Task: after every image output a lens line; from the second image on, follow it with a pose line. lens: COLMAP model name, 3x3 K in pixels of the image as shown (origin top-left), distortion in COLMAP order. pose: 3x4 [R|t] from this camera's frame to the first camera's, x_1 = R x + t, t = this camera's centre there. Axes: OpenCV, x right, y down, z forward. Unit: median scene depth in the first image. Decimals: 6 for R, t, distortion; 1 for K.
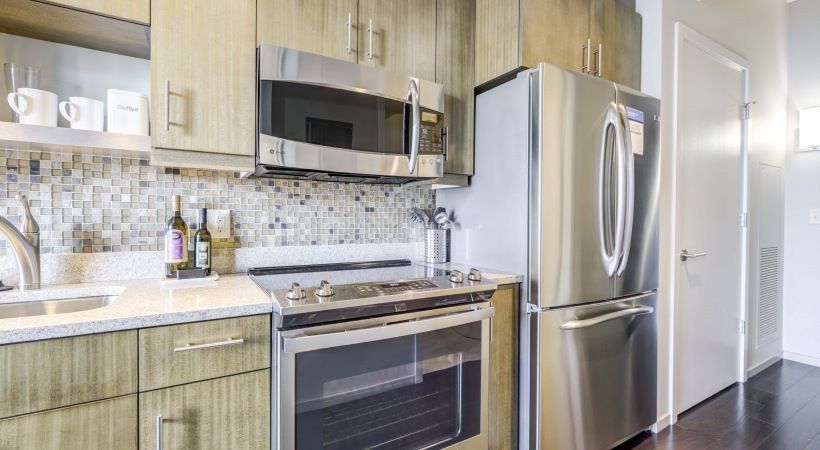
lens RADIAL K [[379.7, 0, 411.9], [0, 379.7, 214.6], [0, 0, 1]] dist [0.001300, 0.000843]
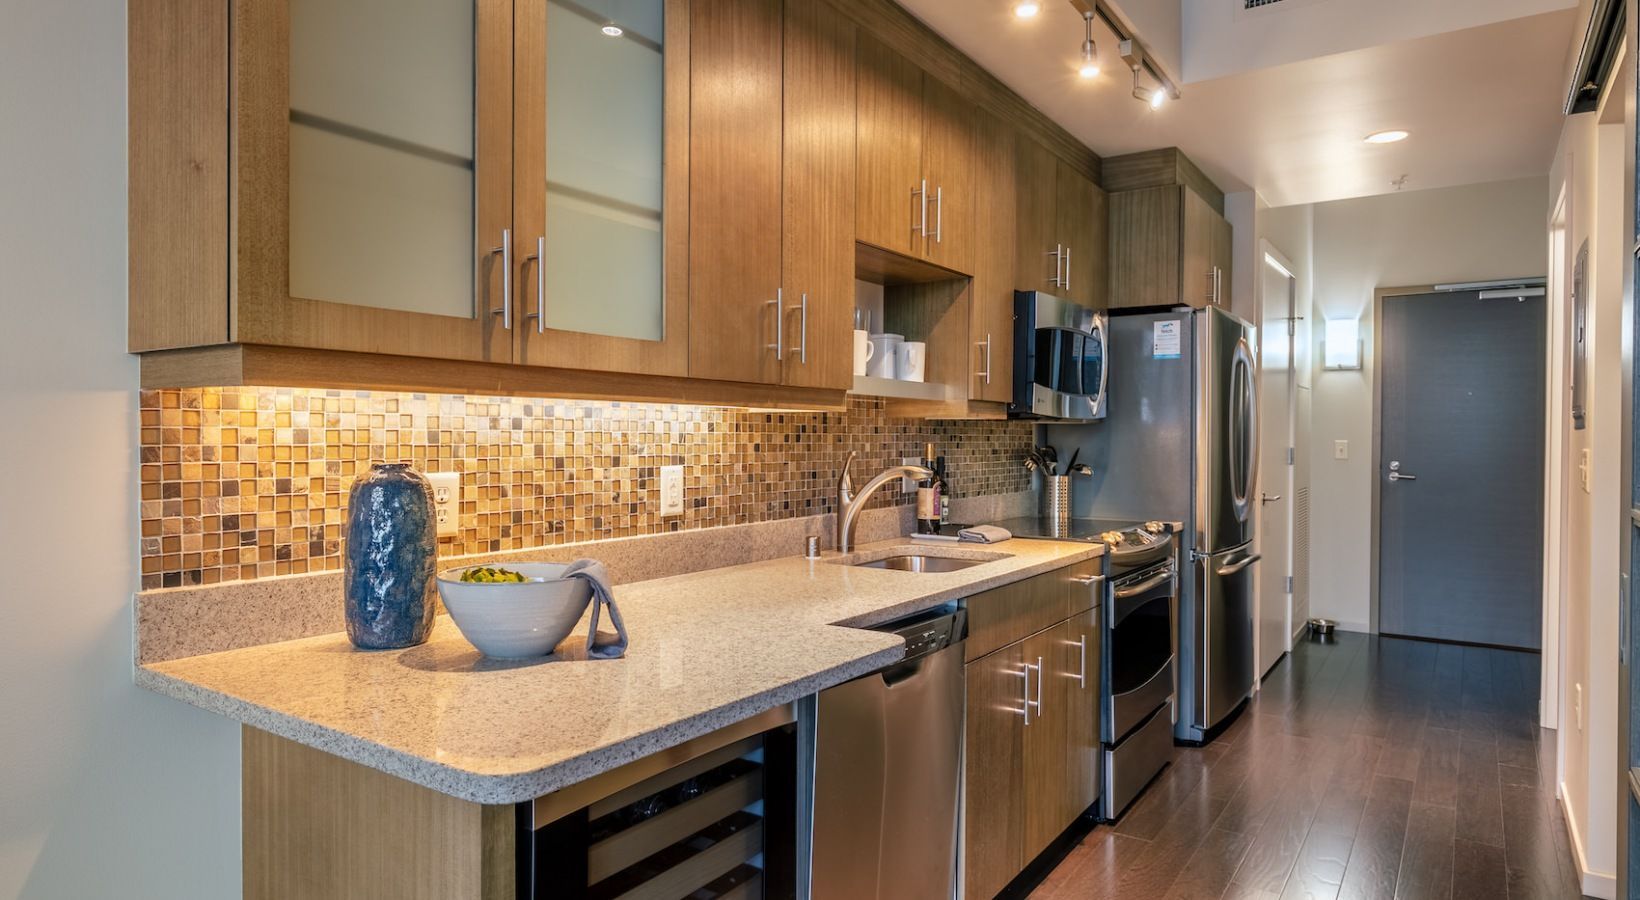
lens RADIAL K [[922.1, 0, 831.8], [0, 922.1, 426.0], [0, 0, 1]] dist [0.002485, 0.001157]
pose [[0.918935, 0.000086, 0.394410, -1.698132], [0.002645, 0.999976, -0.006380, -0.080996], [-0.394401, 0.006906, 0.918912, -0.922571]]
